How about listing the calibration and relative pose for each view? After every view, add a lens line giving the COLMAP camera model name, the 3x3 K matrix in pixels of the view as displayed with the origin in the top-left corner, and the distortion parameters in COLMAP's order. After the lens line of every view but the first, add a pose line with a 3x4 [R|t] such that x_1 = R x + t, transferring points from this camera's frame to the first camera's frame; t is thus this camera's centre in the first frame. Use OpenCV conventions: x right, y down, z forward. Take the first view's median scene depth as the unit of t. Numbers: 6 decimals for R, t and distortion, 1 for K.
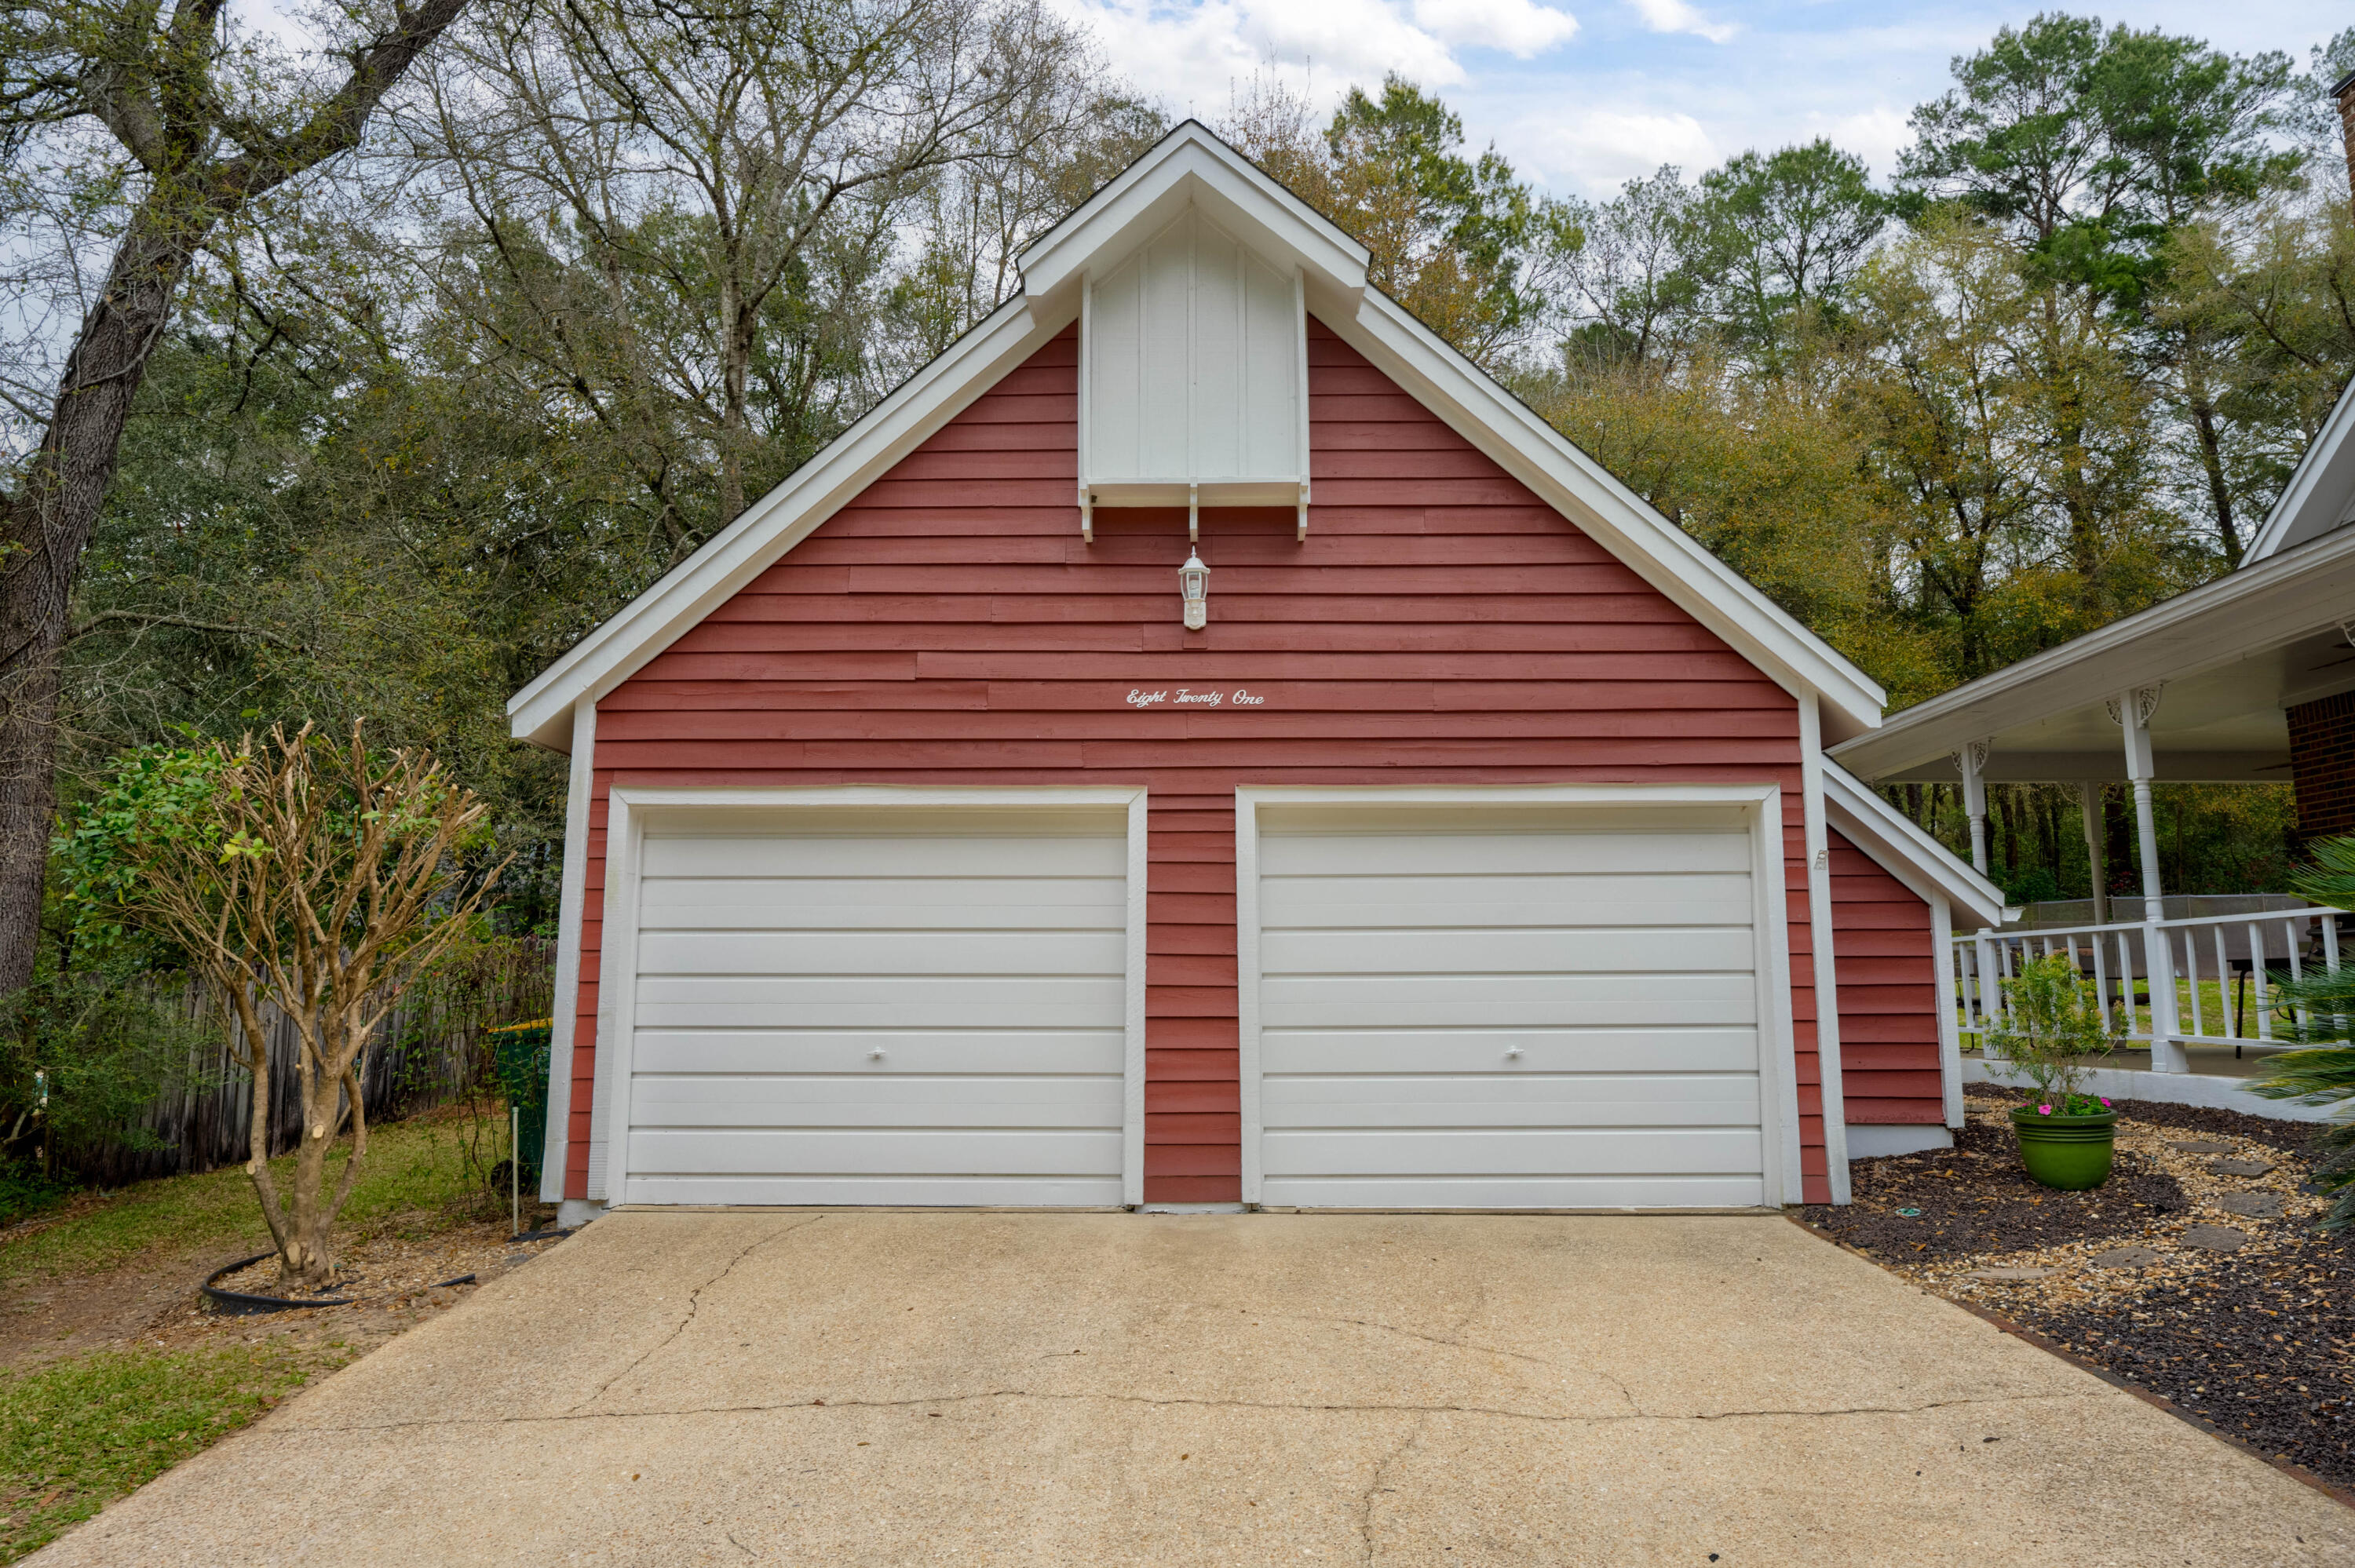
lens RADIAL K [[1421.0, 0, 1179.6], [0, 1421.0, 788.3], [0, 0, 1]] dist [0.005840, 0.000629]
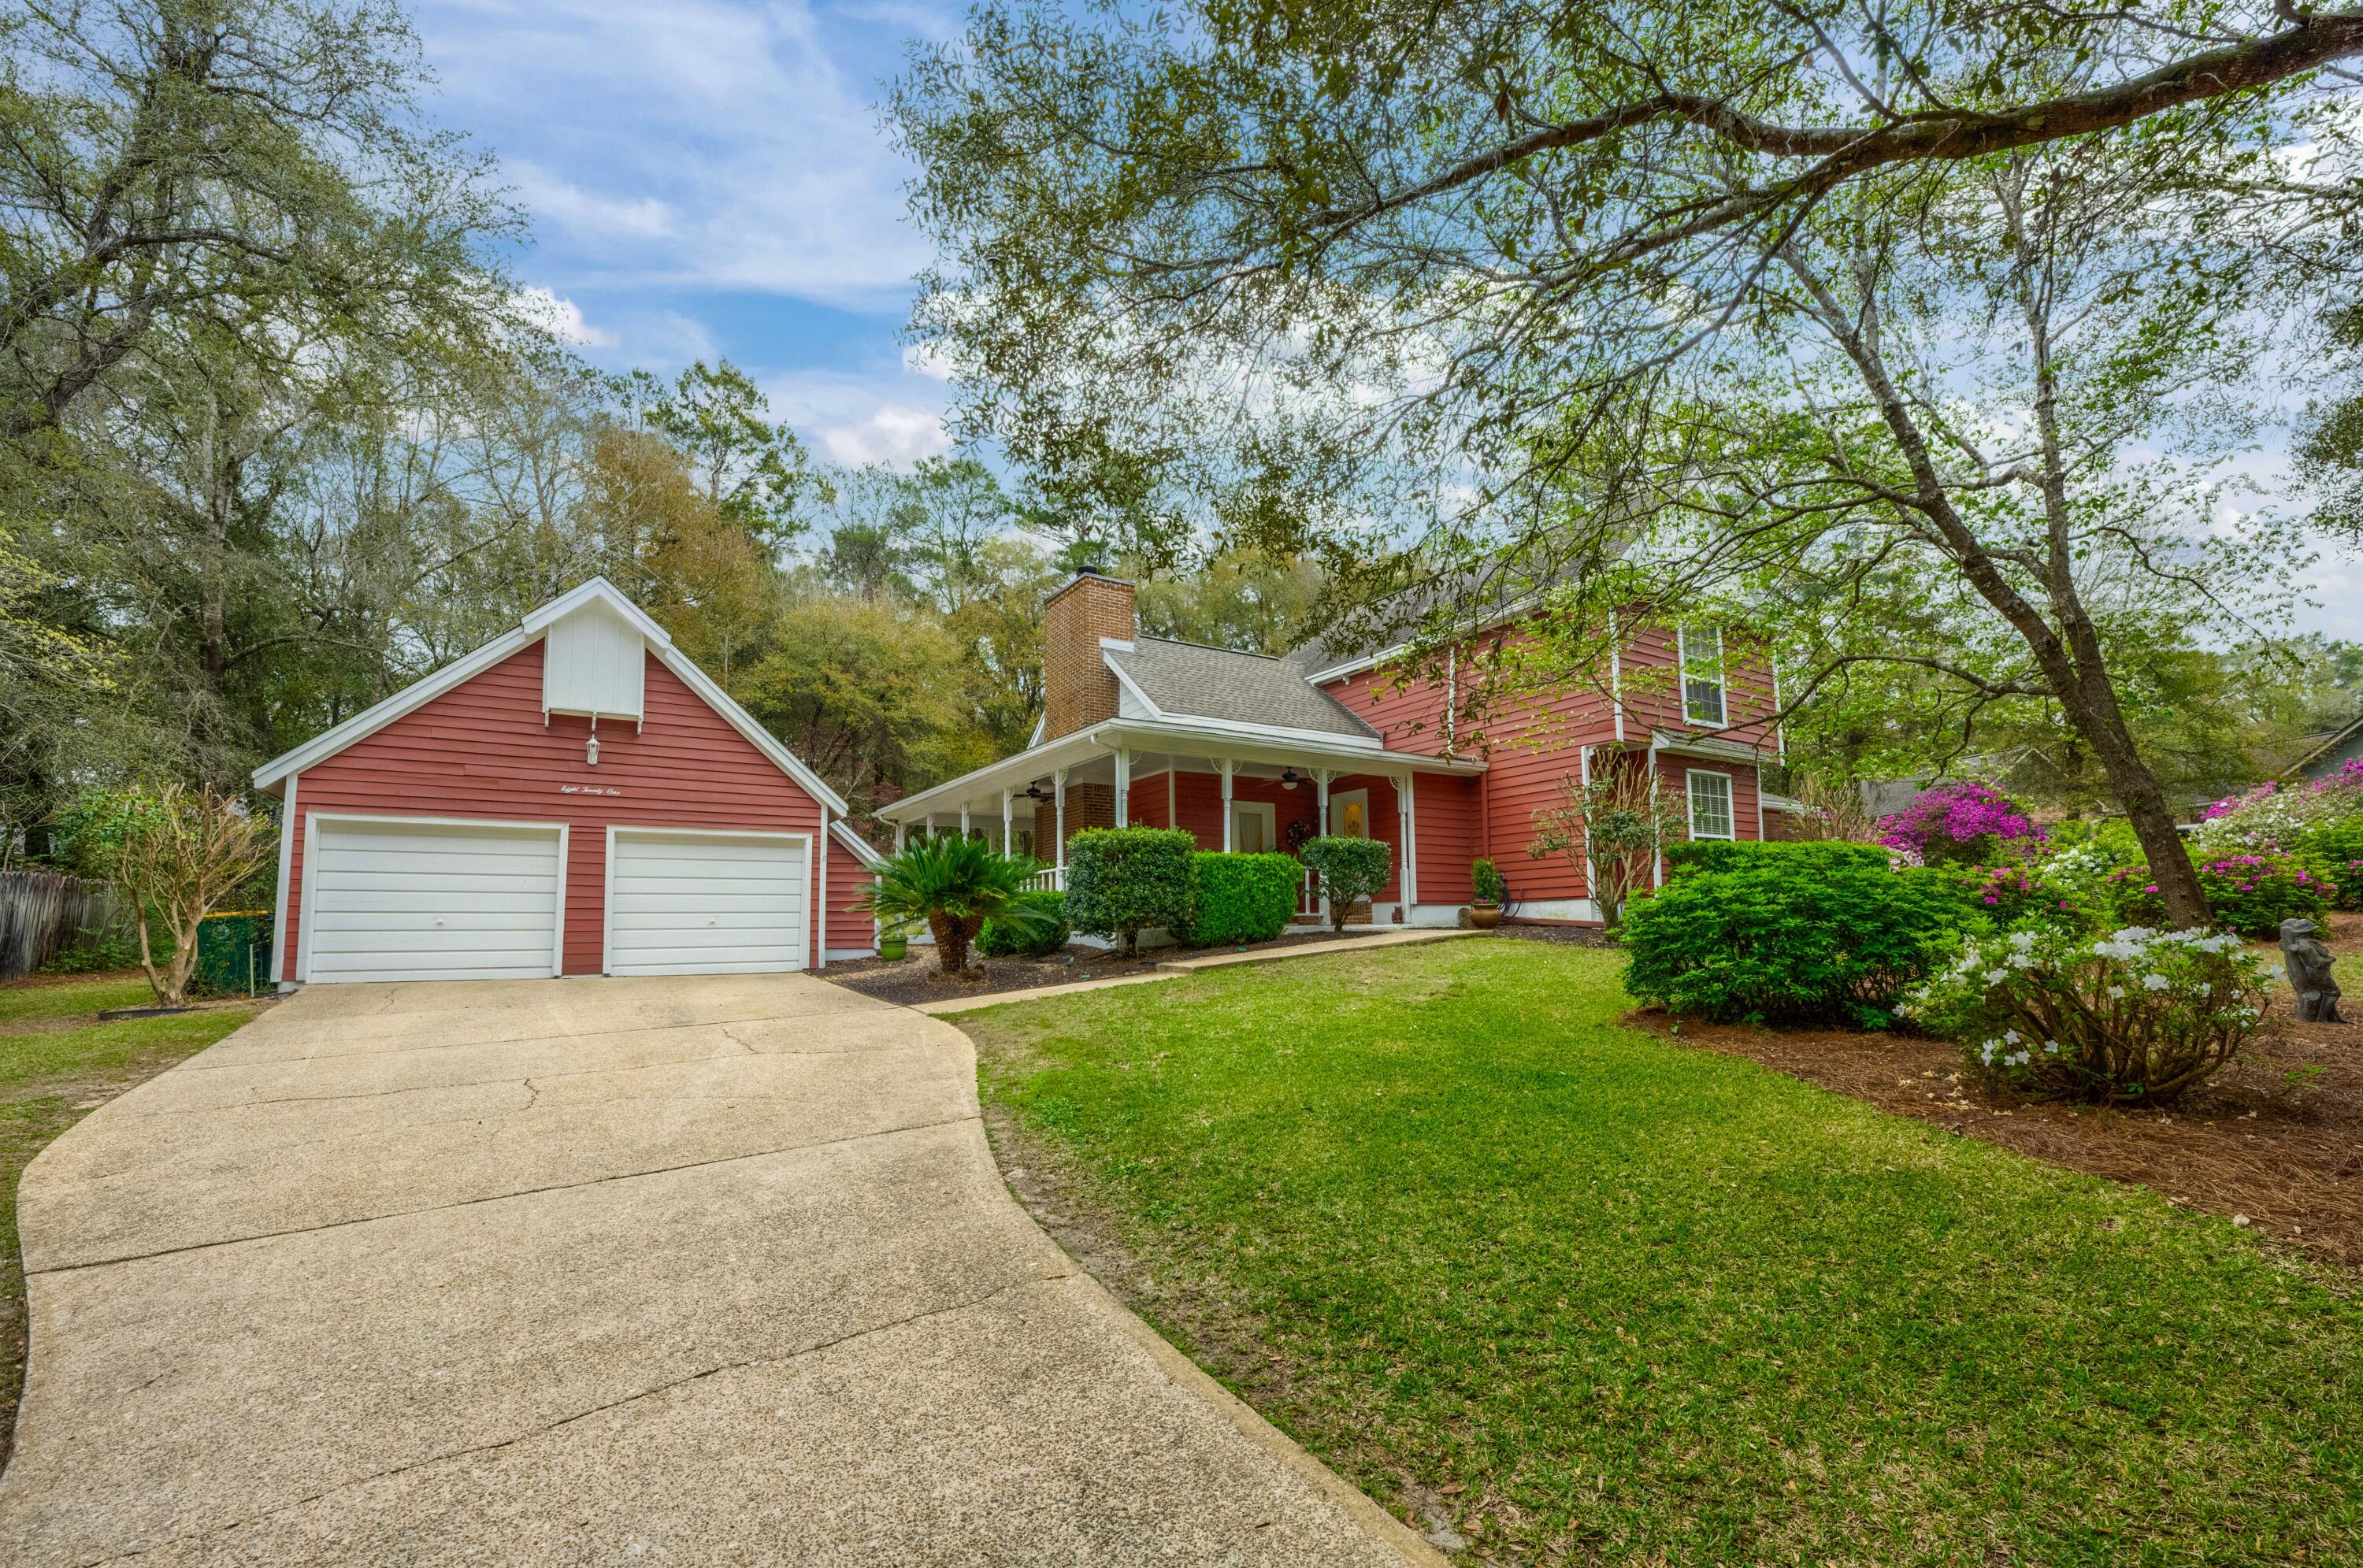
lens RADIAL K [[993.4, 0, 1163.7], [0, 993.4, 849.3], [0, 0, 1]] dist [-0.000018, 0.000190]
pose [[0.840719, 0.037692, 0.540158, -0.089740], [-0.067979, 0.997029, 0.036231, -0.094747], [-0.537187, -0.067180, 0.840784, -1.171609]]
